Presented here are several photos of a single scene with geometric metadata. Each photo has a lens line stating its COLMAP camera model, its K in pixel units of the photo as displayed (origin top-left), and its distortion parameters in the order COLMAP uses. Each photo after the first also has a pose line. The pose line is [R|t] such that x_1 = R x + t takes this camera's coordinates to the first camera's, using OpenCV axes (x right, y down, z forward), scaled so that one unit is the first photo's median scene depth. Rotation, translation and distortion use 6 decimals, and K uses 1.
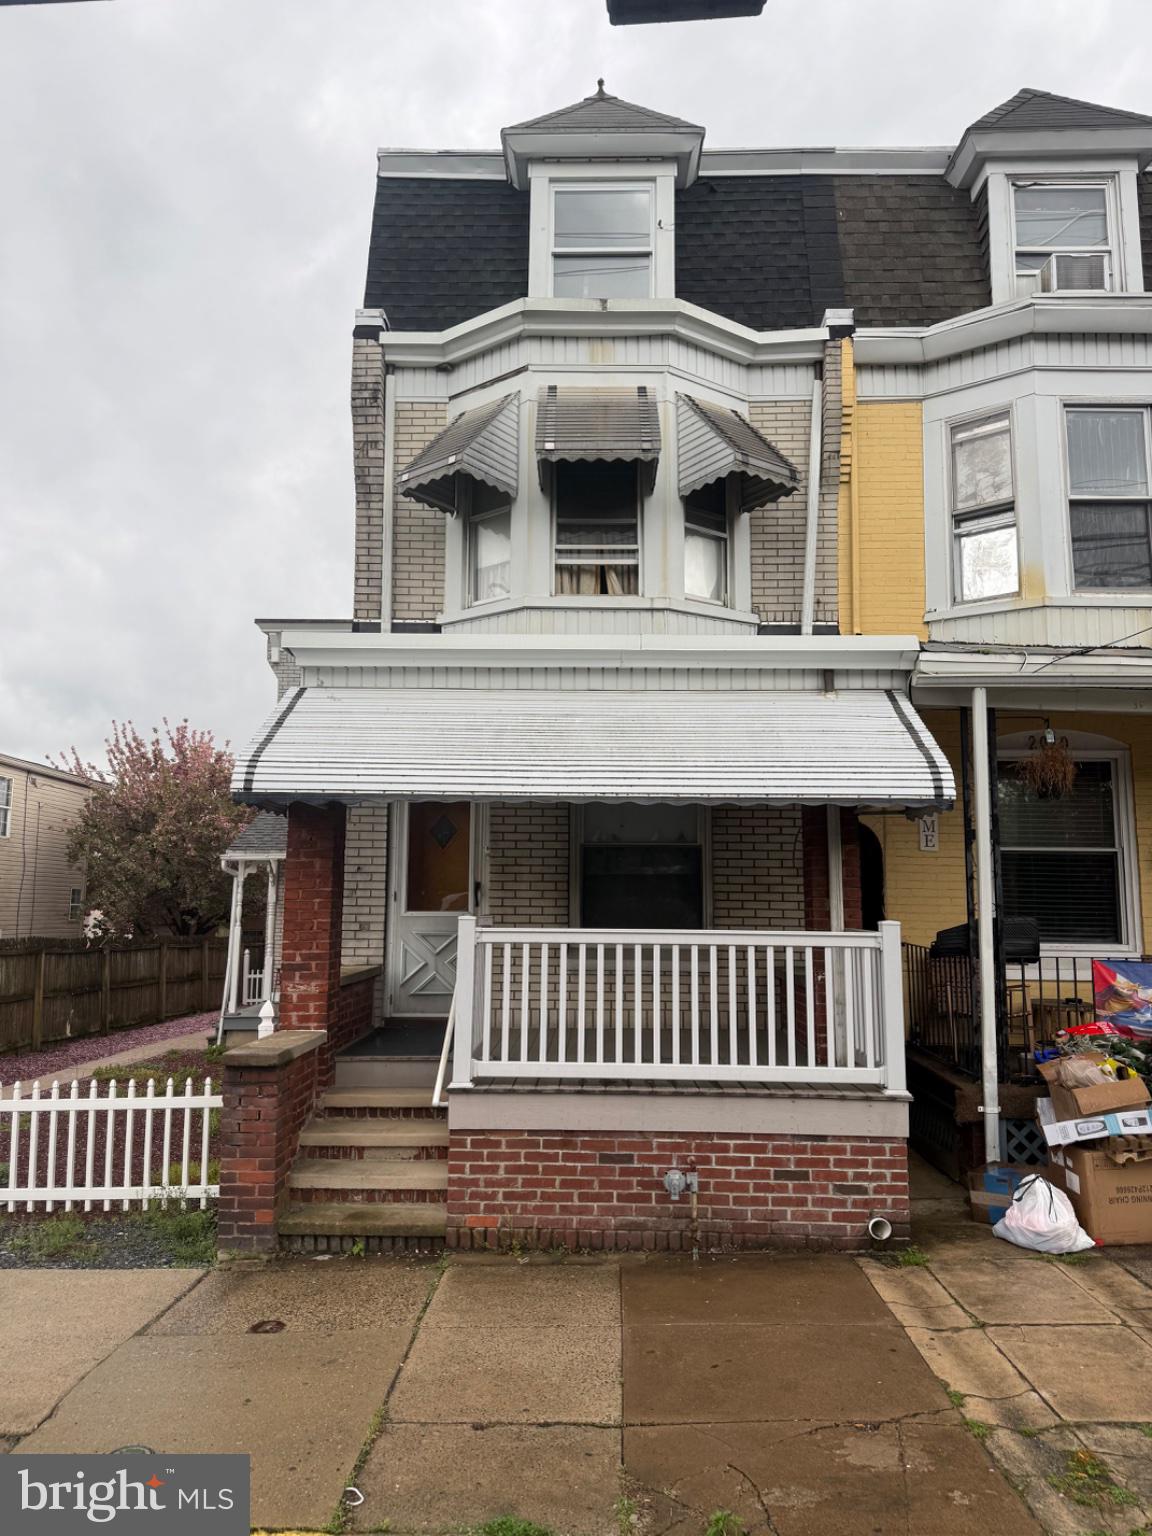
lens RADIAL K [[1088.1, 0, 570.9], [0, 1088.1, 771.6], [0, 0, 1]] dist [0.061500, -0.076729]
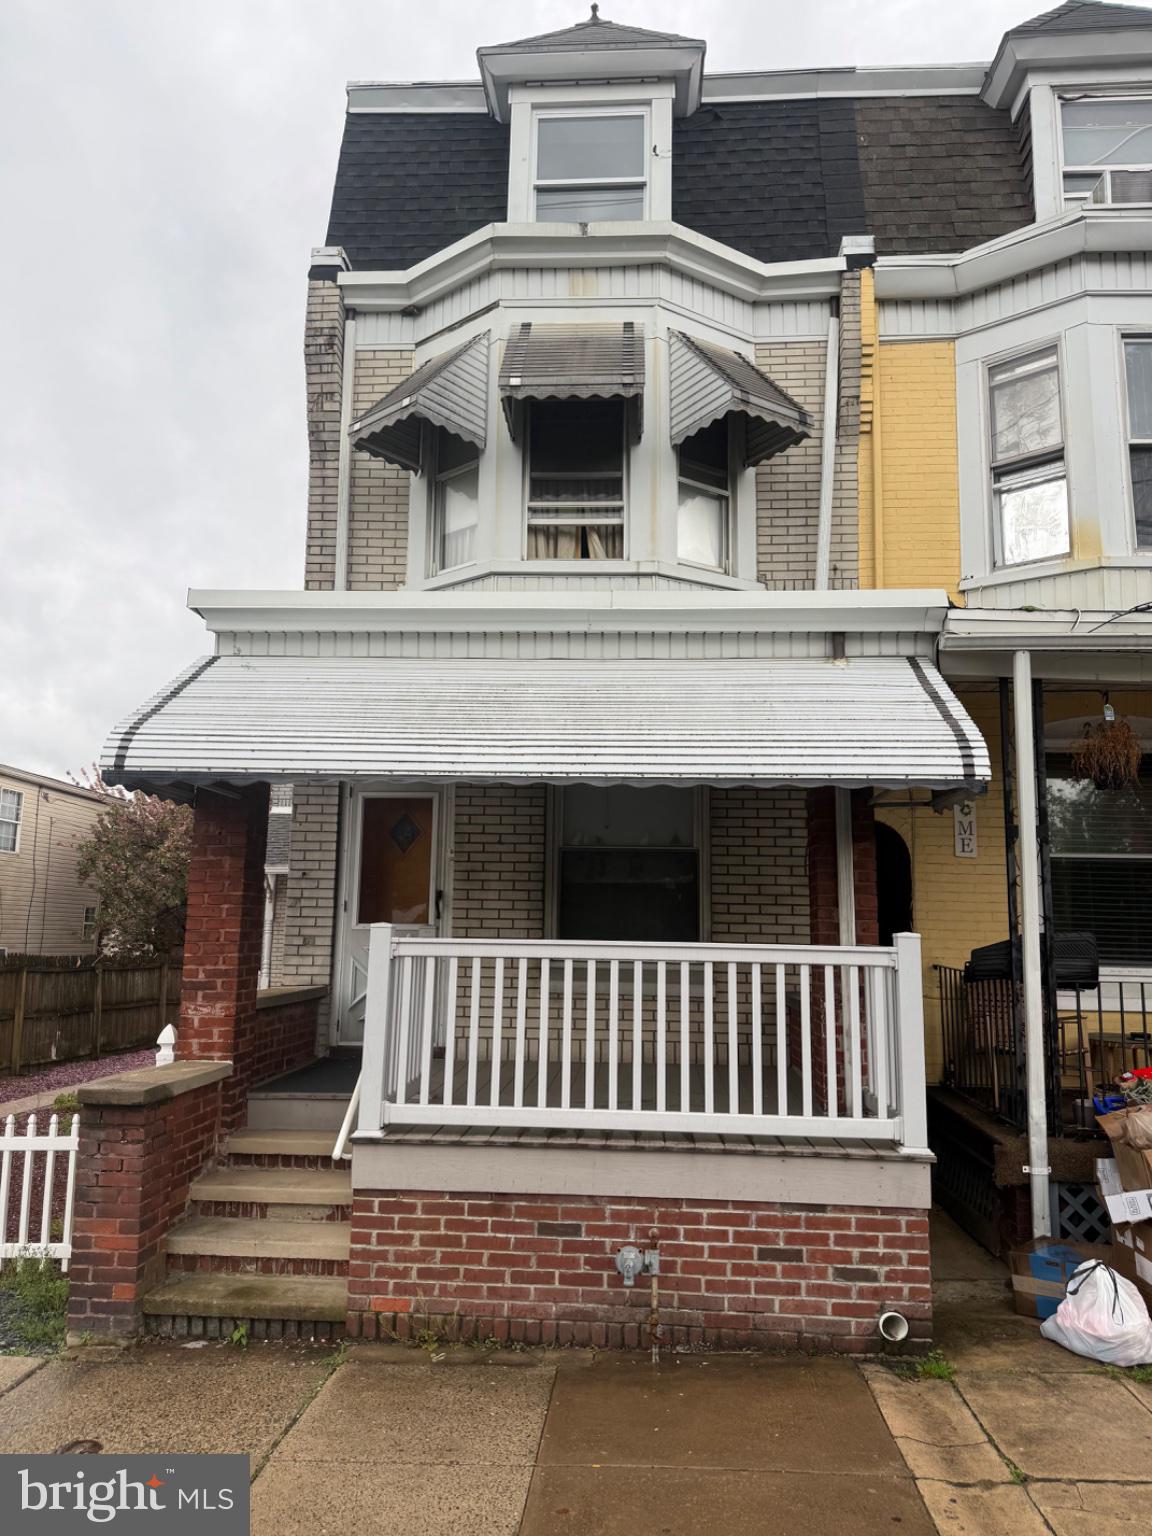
lens RADIAL K [[1088.1, 0, 566.4], [0, 1088.1, 774.1], [0, 0, 1]] dist [0.061500, -0.076729]
pose [[0.999021, 0.002103, -0.044188, 0.065343], [-0.003040, 0.999772, -0.021140, 0.032029], [0.044134, 0.021253, 0.998800, 0.158433]]
